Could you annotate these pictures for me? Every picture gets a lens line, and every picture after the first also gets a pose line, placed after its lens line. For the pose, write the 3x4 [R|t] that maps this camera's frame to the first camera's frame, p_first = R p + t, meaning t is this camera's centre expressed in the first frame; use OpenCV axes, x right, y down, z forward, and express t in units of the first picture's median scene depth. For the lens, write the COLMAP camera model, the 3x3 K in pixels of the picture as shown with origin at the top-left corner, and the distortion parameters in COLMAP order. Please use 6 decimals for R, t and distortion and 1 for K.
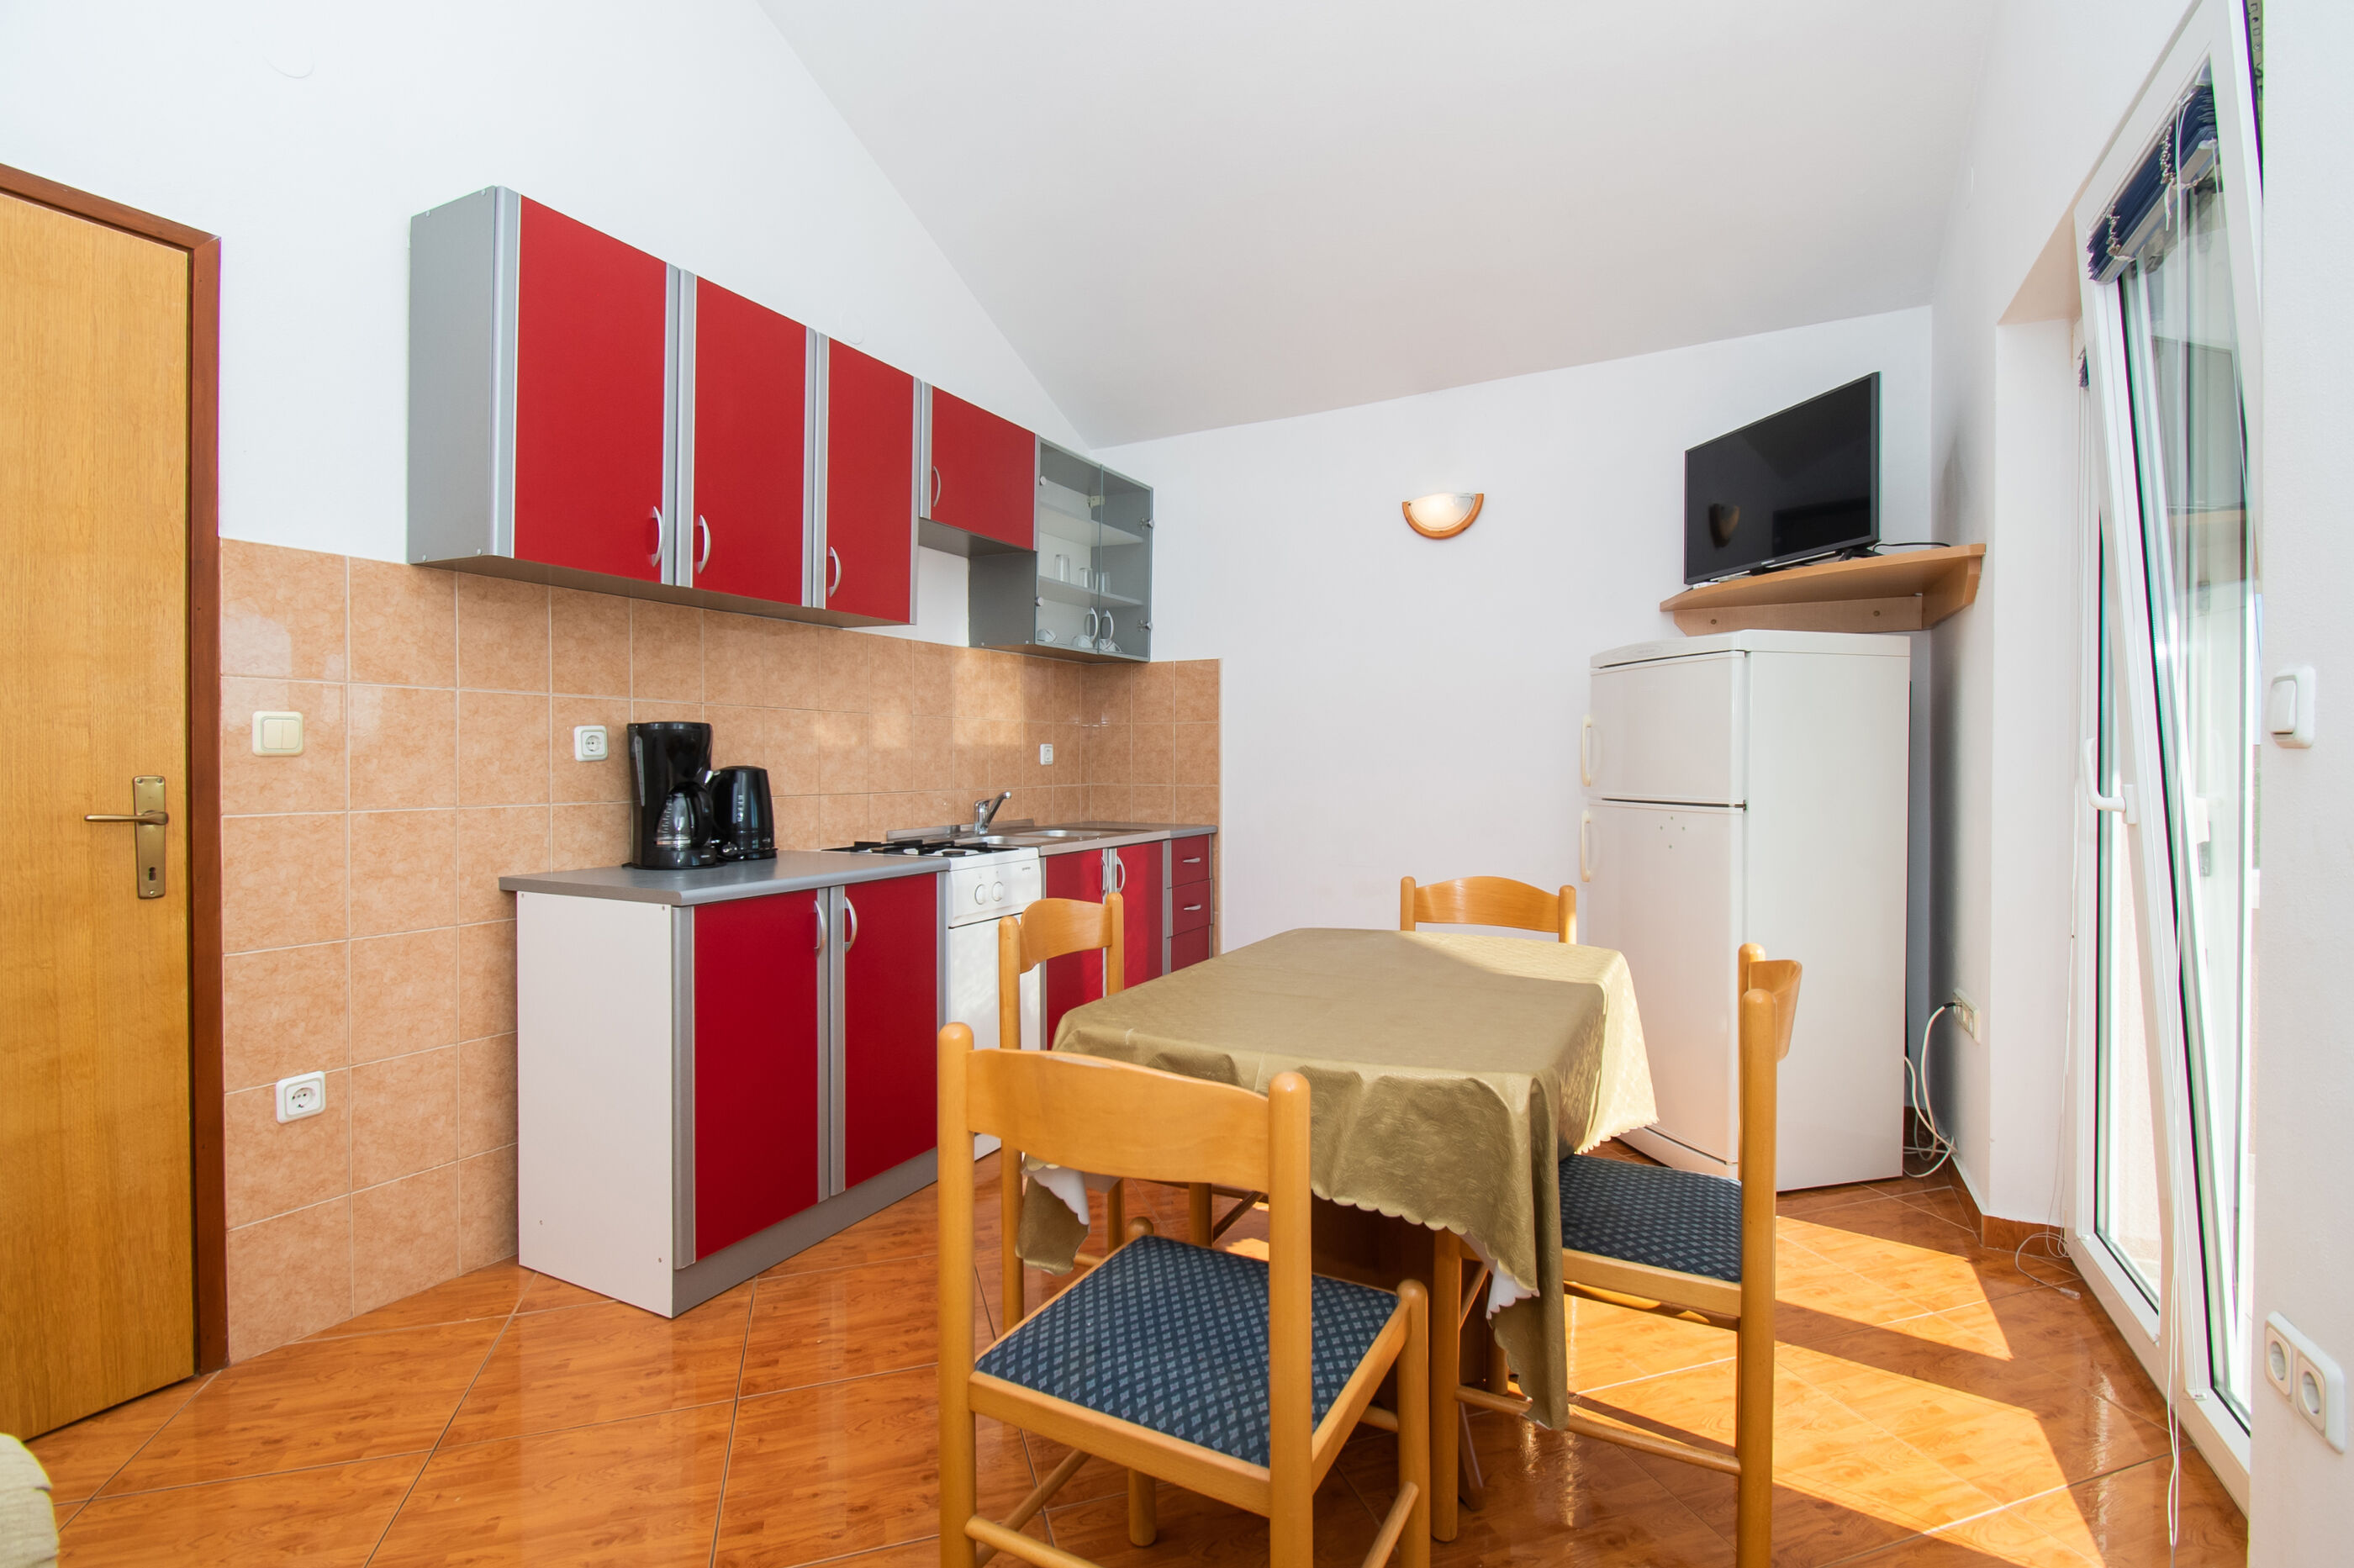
lens RADIAL K [[1053.7, 0, 1183.3], [0, 1053.7, 757.3], [0, 0, 1]] dist [0.014075, -0.018886]
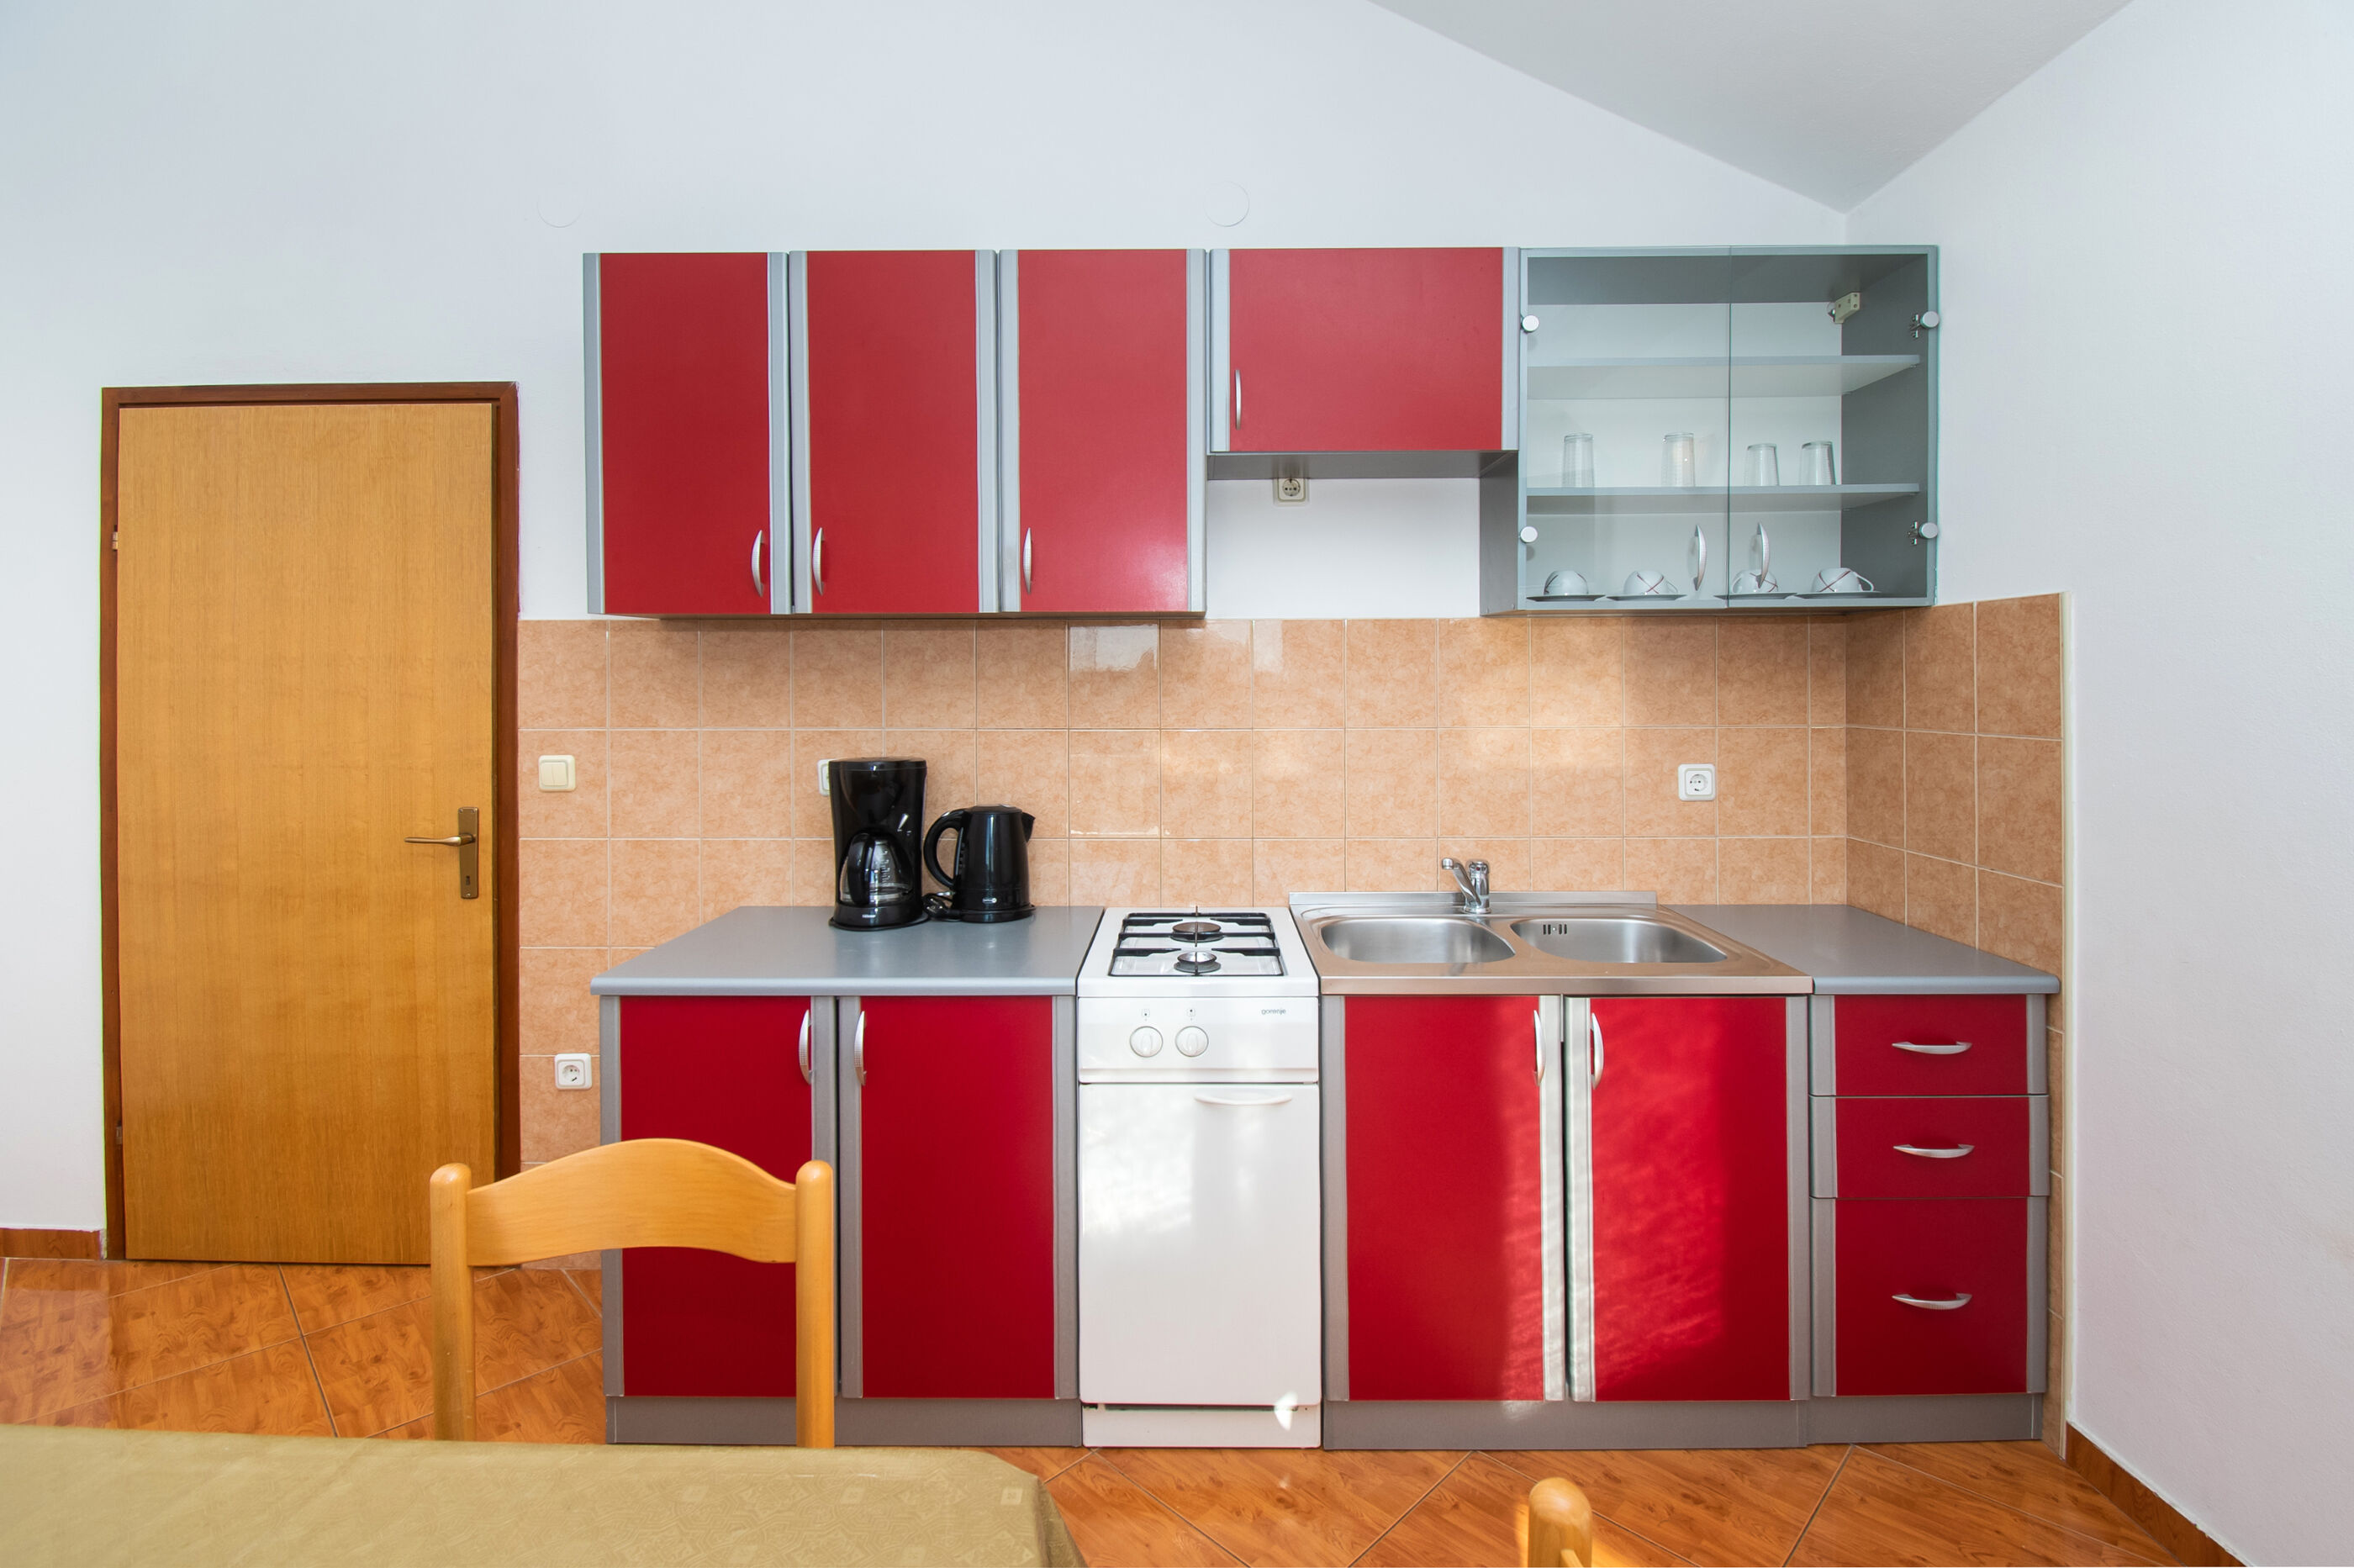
lens RADIAL K [[1005.4, 0, 1181.6], [0, 1005.4, 703.9], [0, 0, 1]] dist [0.008863, -0.016000]
pose [[0.460264, 0.013089, -0.887685, 0.399913], [-0.000293, 0.999893, 0.014592, -0.093332], [0.887782, -0.006456, 0.460219, 0.853863]]
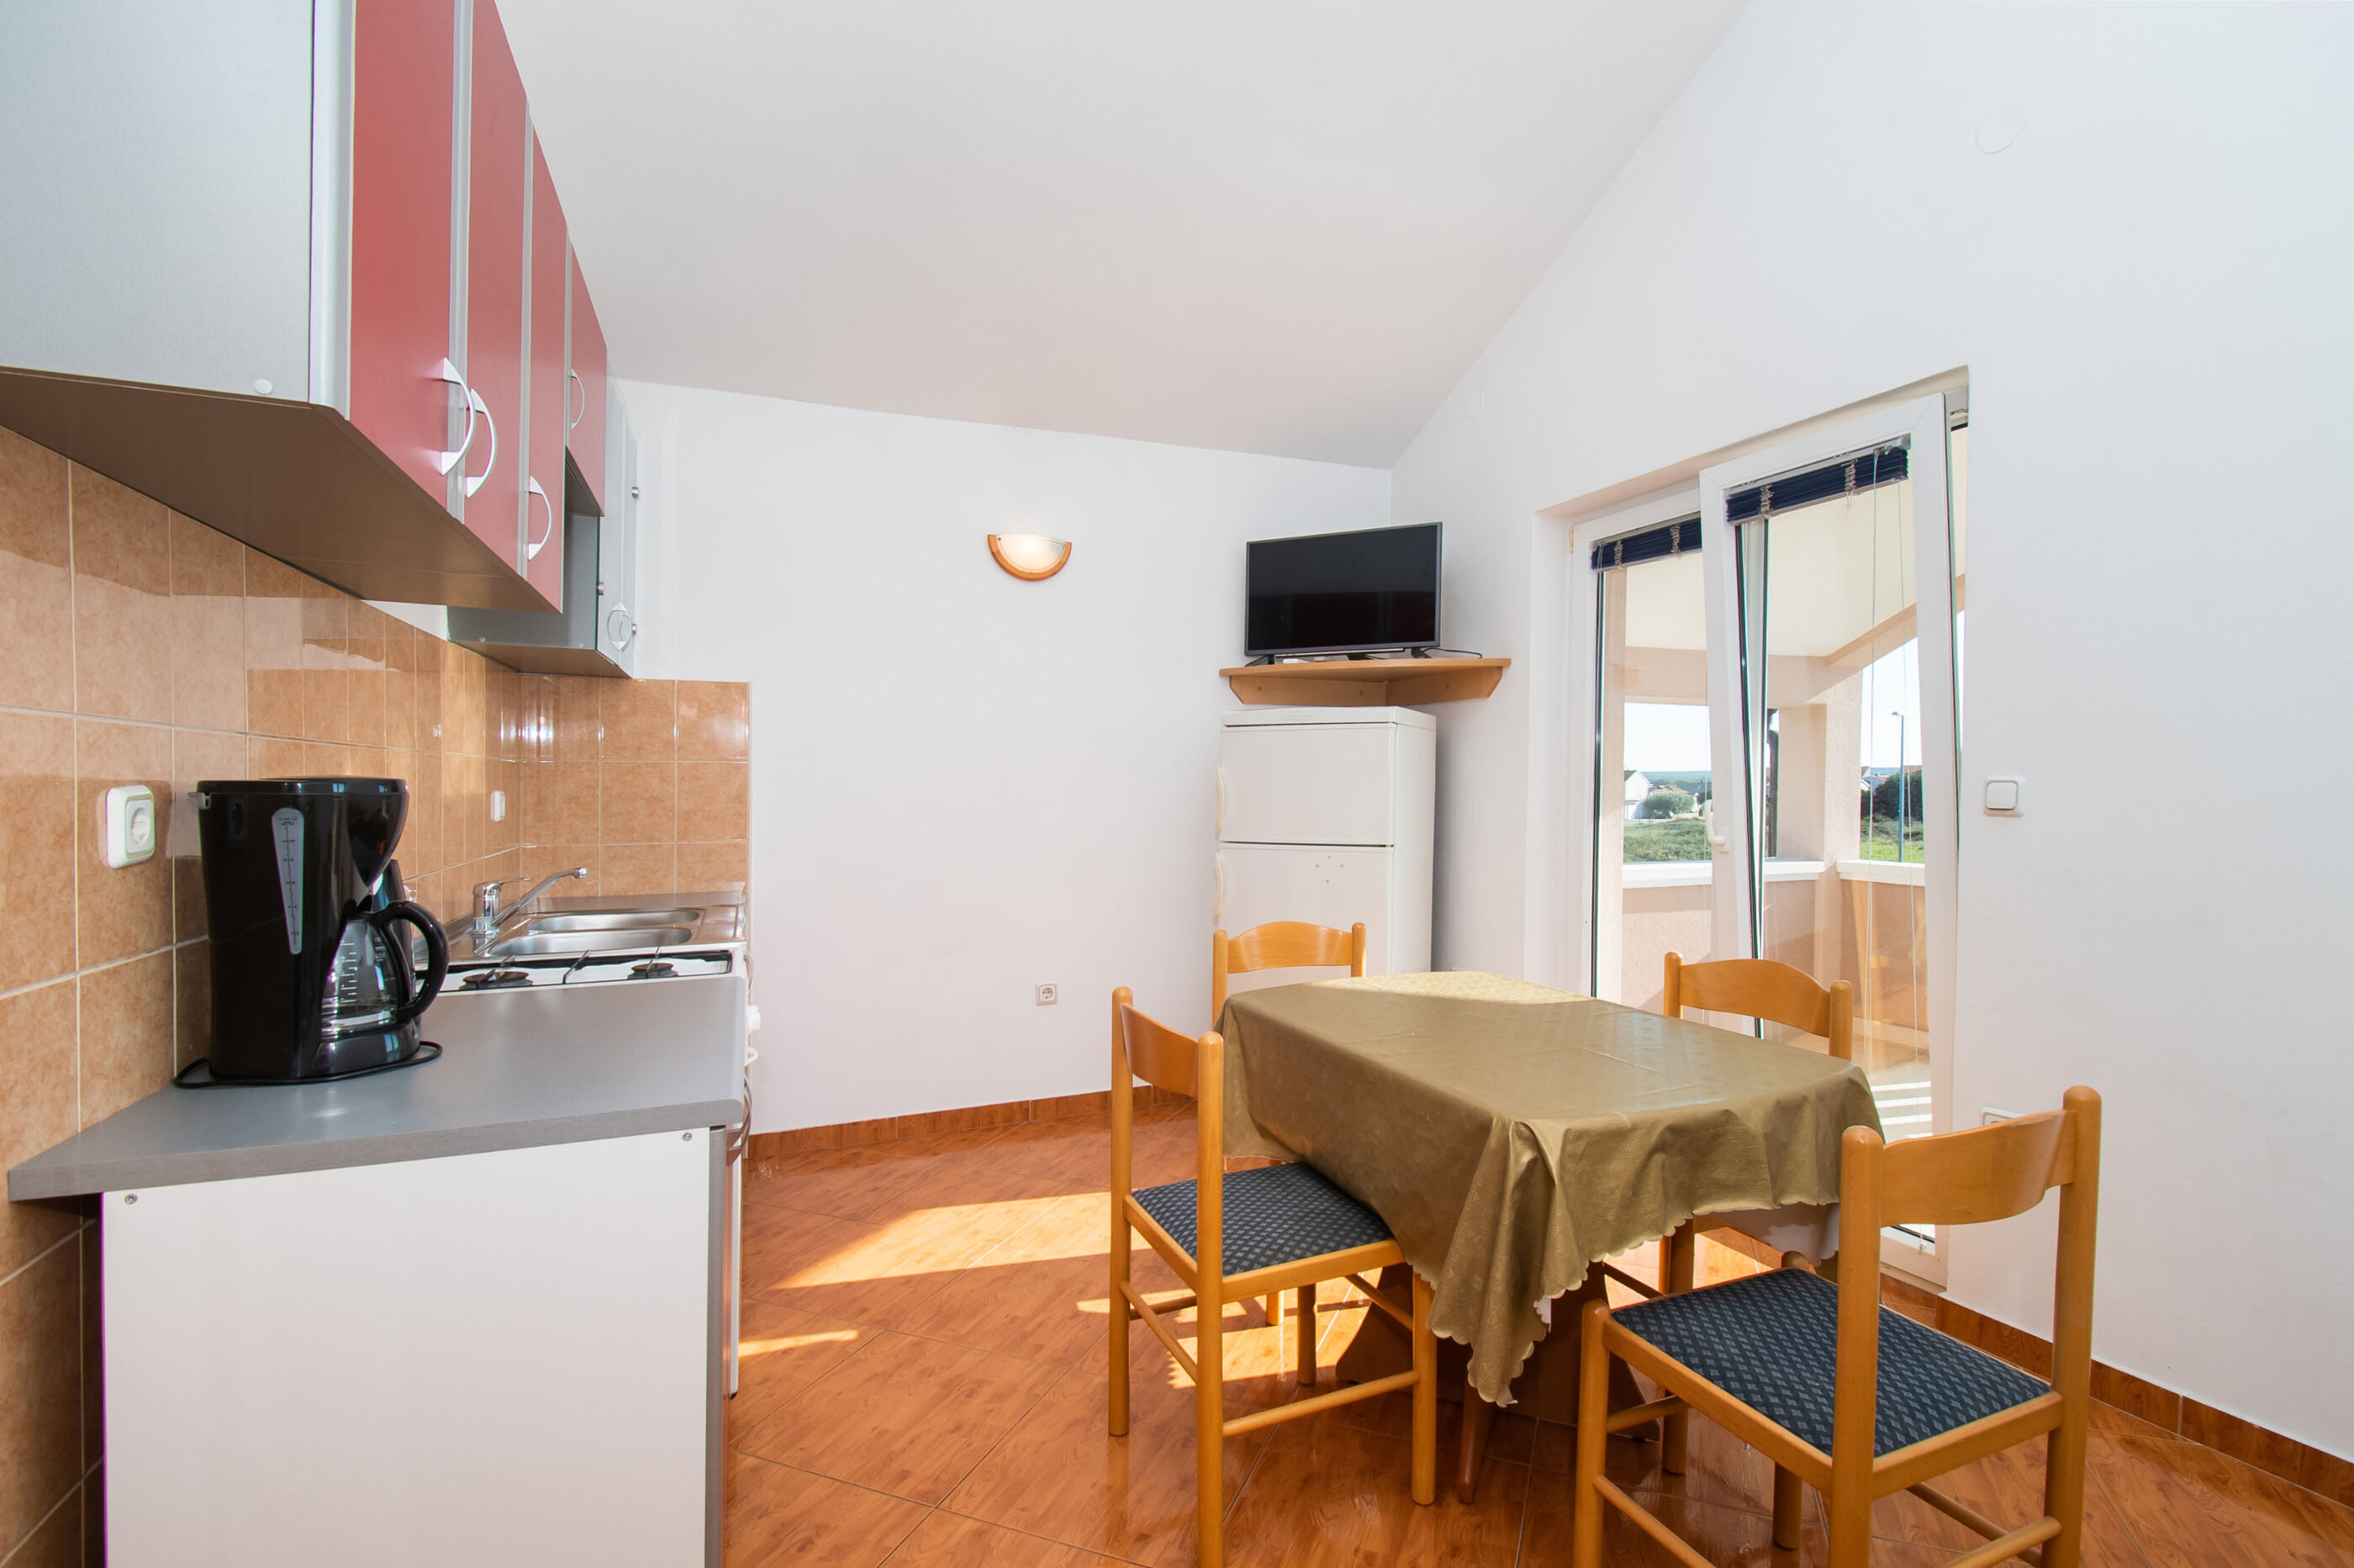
lens RADIAL K [[1049.6, 0, 1219.9], [0, 1049.6, 792.2], [0, 0, 1]] dist [-0.000038, -0.013697]
pose [[0.643596, -0.006641, 0.765336, -0.597832], [-0.001186, 0.999952, 0.009675, -0.032251], [-0.765364, -0.007135, 0.643558, 0.368983]]
